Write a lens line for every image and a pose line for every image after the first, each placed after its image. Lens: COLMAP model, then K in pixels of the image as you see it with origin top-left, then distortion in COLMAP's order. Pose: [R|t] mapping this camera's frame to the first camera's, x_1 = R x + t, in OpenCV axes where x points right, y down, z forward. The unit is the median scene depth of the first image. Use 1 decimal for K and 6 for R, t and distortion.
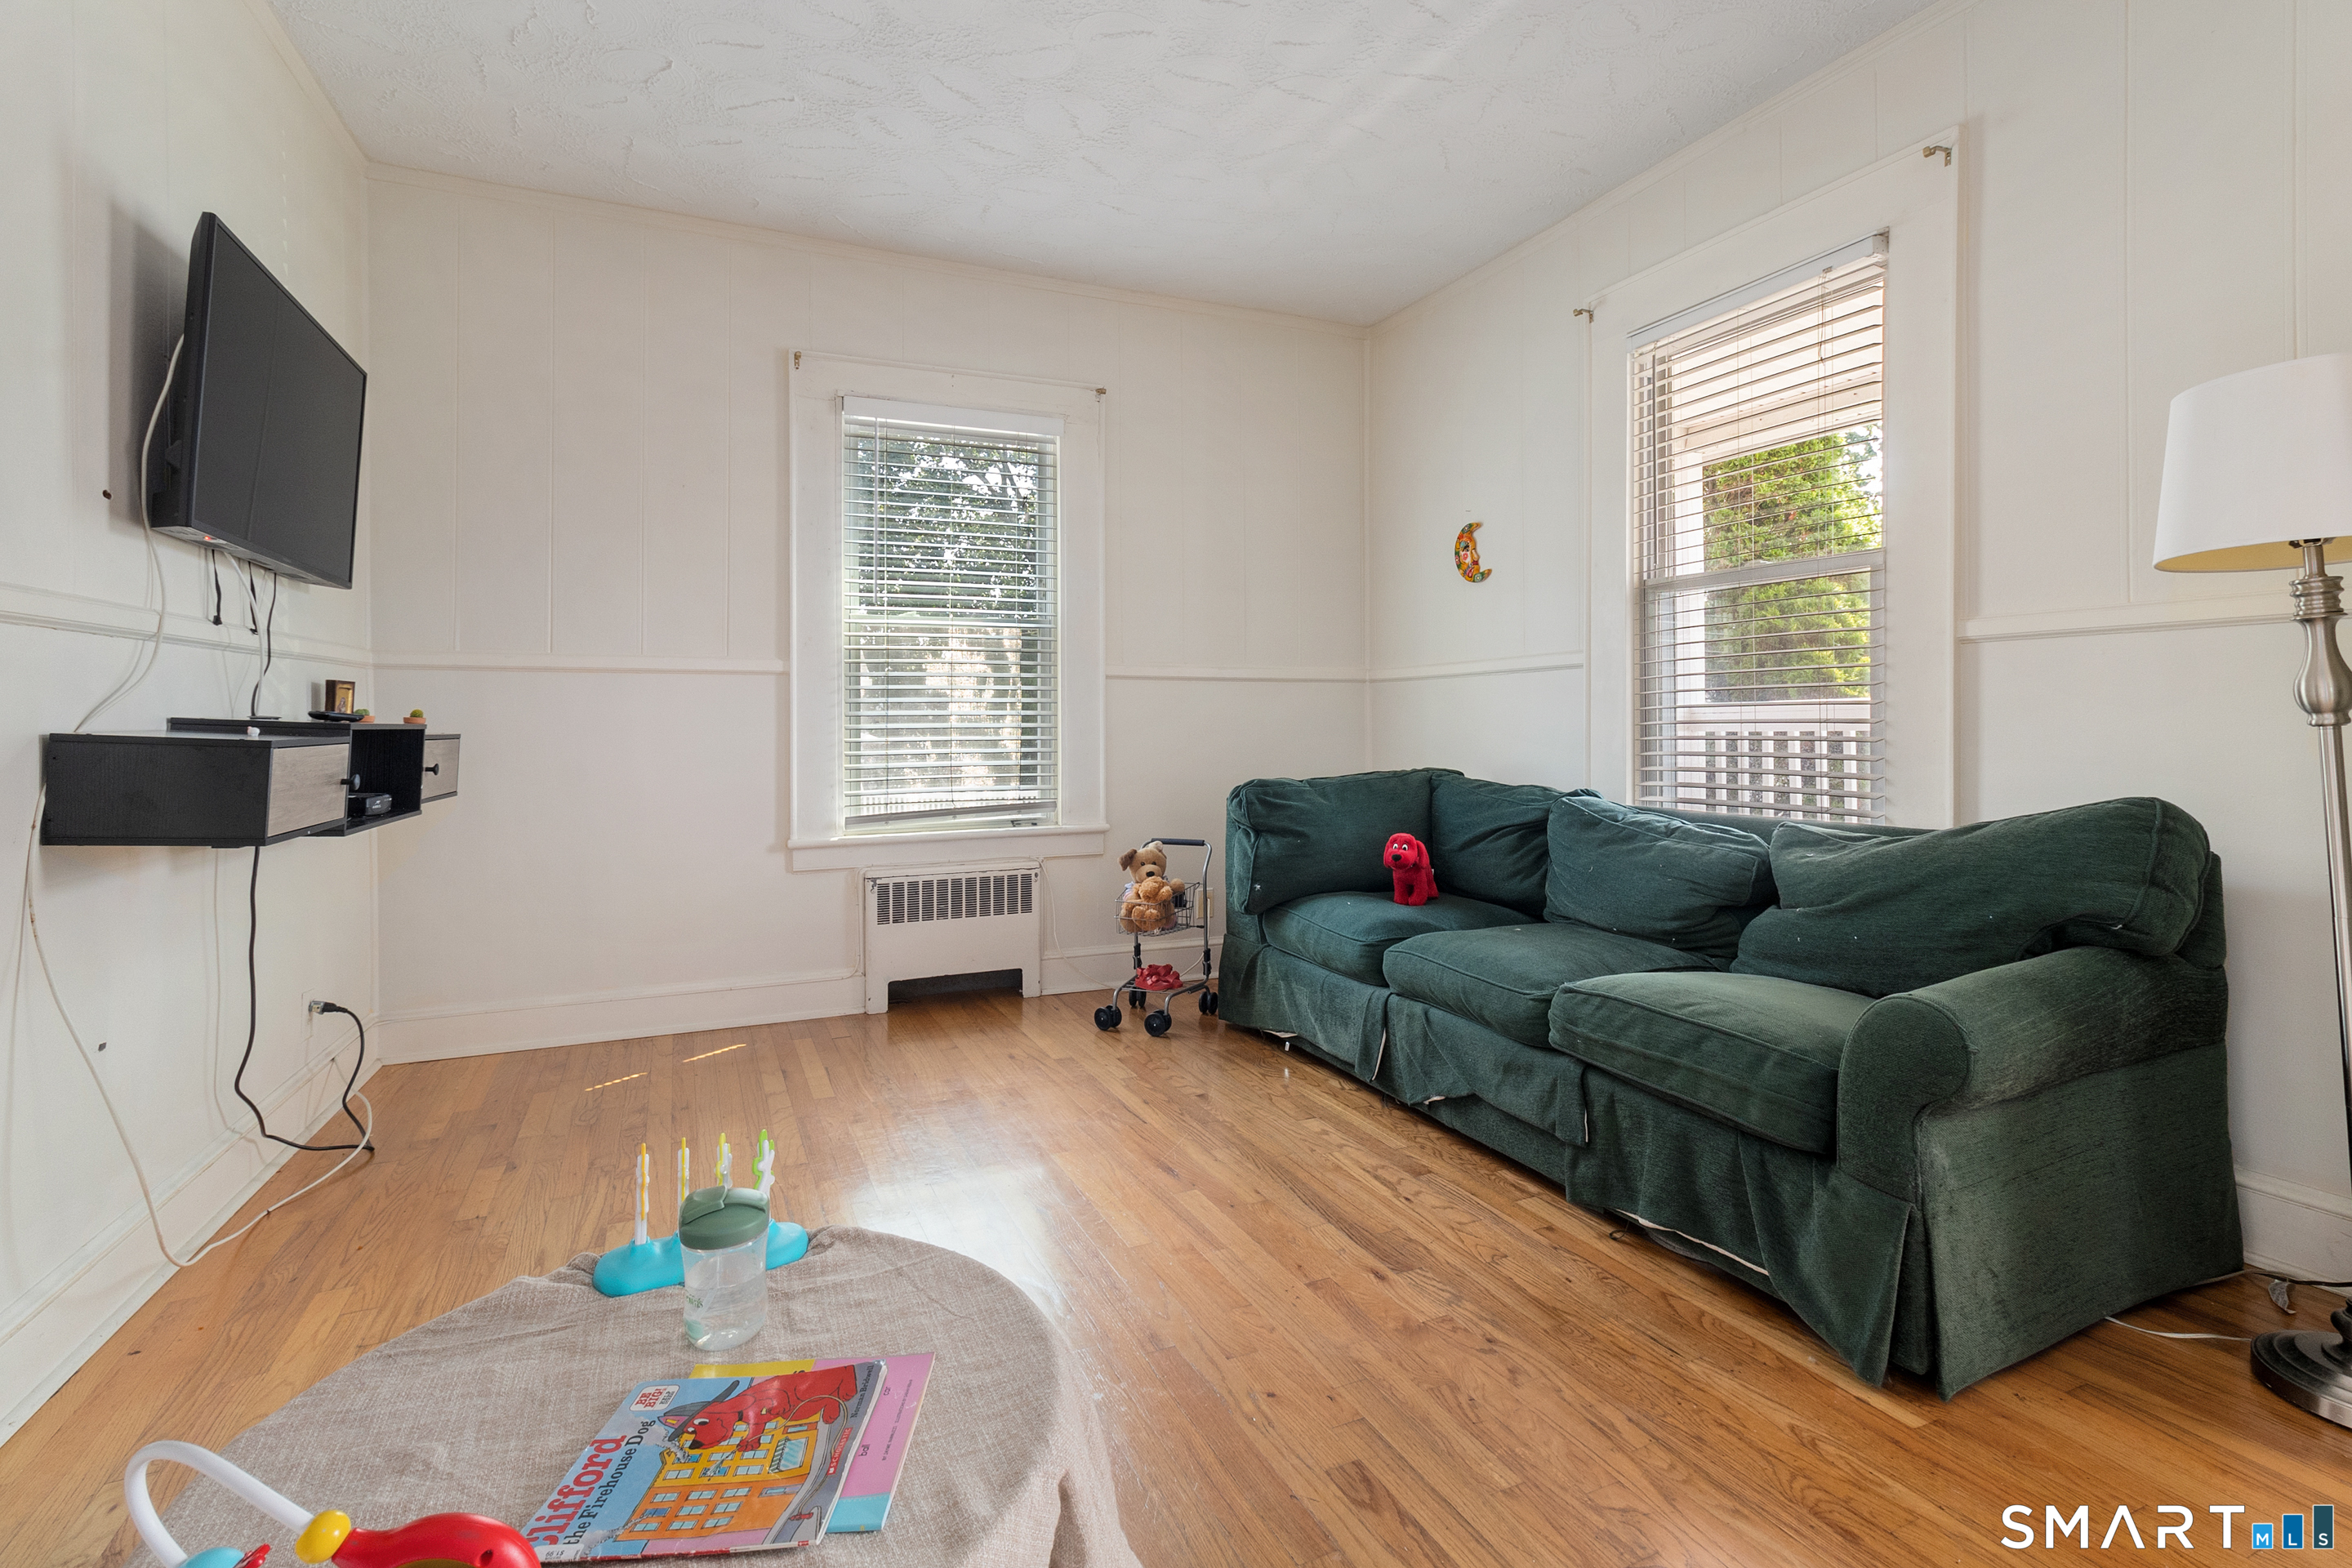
lens RADIAL K [[1106.8, 0, 1172.6], [0, 1106.8, 702.8], [0, 0, 1]] dist [0.004062, 0.000399]
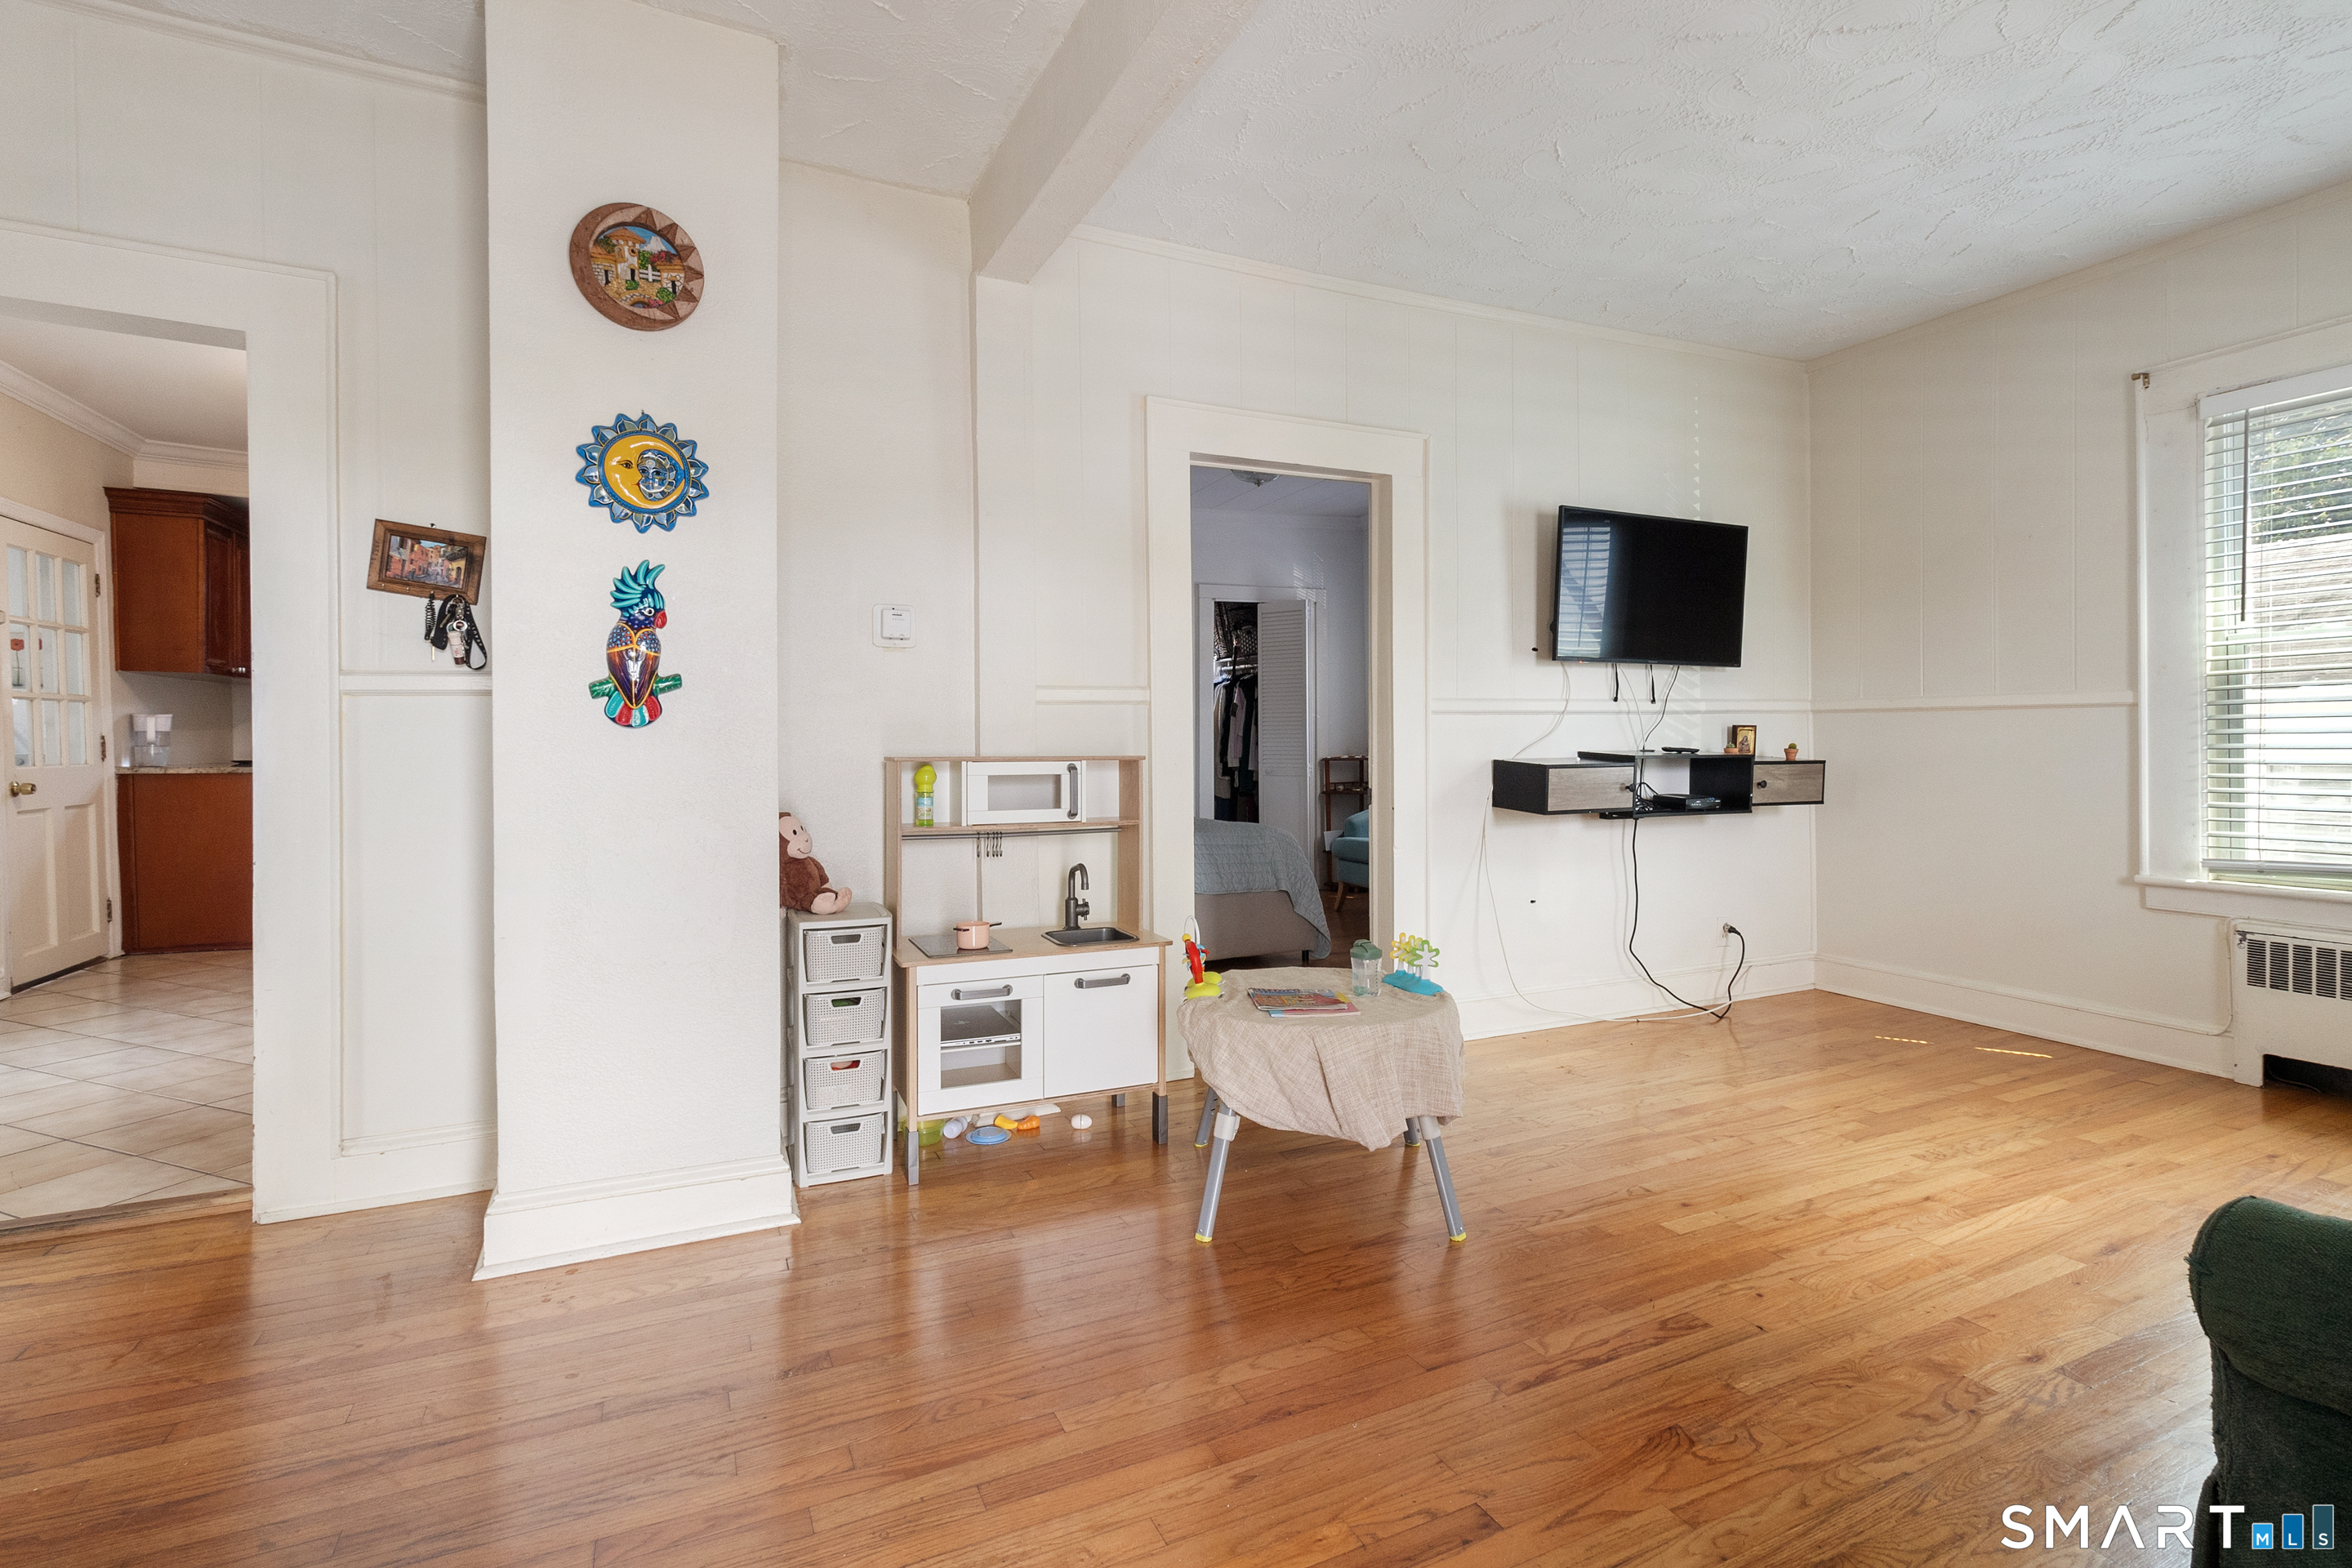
lens RADIAL K [[1090.6, 0, 1192.3], [0, 1090.6, 748.4], [0, 0, 1]] dist [0.001172, 0.000220]
pose [[0.015444, 0.010821, -0.999822, 0.703639], [0.021572, 0.999705, 0.011153, -0.019411], [0.999648, -0.021740, 0.015206, 0.177878]]
